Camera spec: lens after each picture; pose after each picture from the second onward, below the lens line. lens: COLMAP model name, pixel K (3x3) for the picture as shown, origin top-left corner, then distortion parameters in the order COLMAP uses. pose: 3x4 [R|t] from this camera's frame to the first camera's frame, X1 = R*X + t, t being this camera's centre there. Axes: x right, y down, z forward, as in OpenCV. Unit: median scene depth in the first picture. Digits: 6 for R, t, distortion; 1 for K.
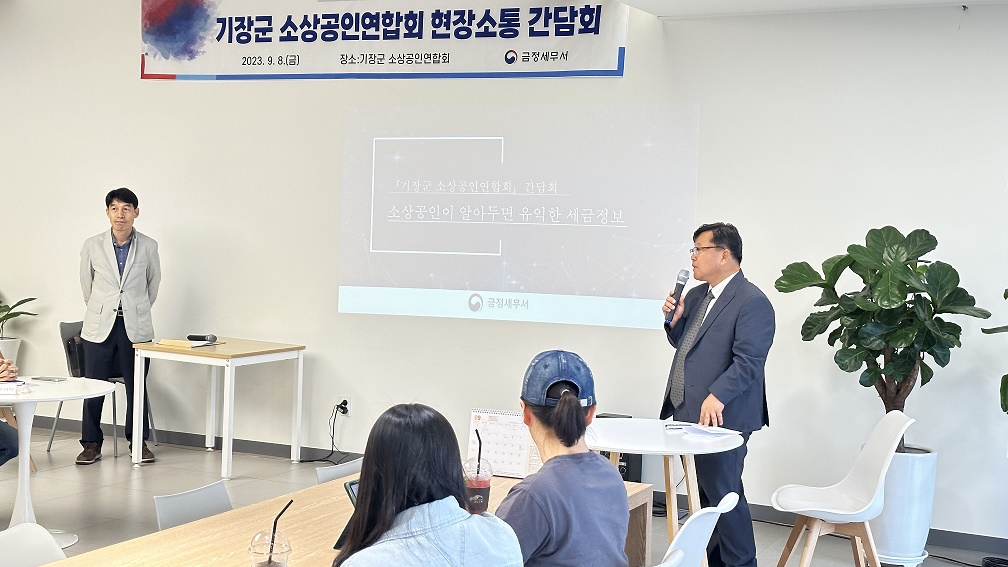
lens RADIAL K [[1346.9, 0, 504.0], [0, 1346.9, 283.5], [0, 0, 1]] dist [0.103707, 0.004225]
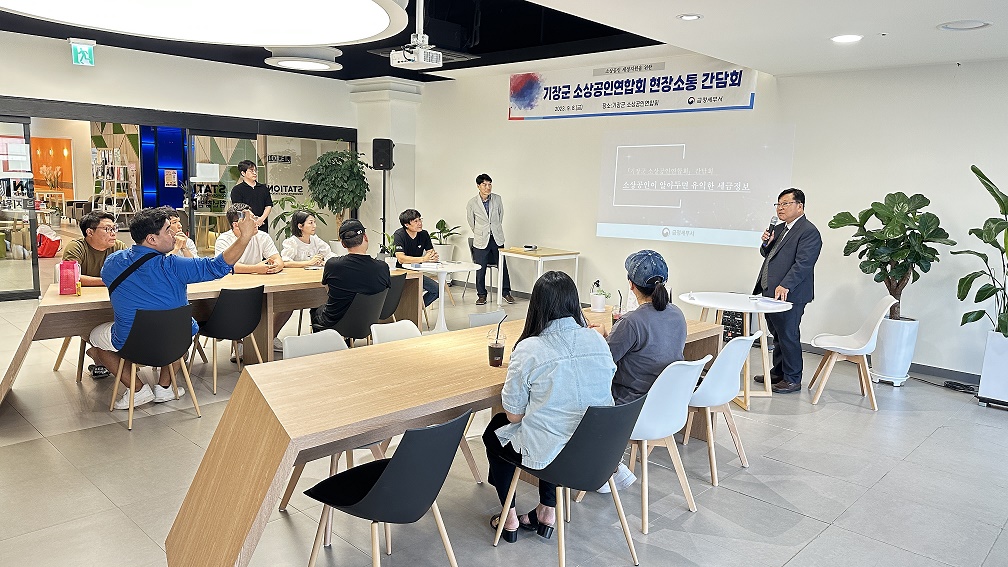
lens RADIAL K [[712.4, 0, 503.6], [0, 712.4, 306.7], [0, 0, 1]] dist [0.001203, -0.003643]
pose [[0.943291, 0.051578, -0.327935, 0.099027], [-0.013714, 0.993067, 0.116743, 0.004300], [0.331683, -0.105626, 0.937459, -0.043752]]
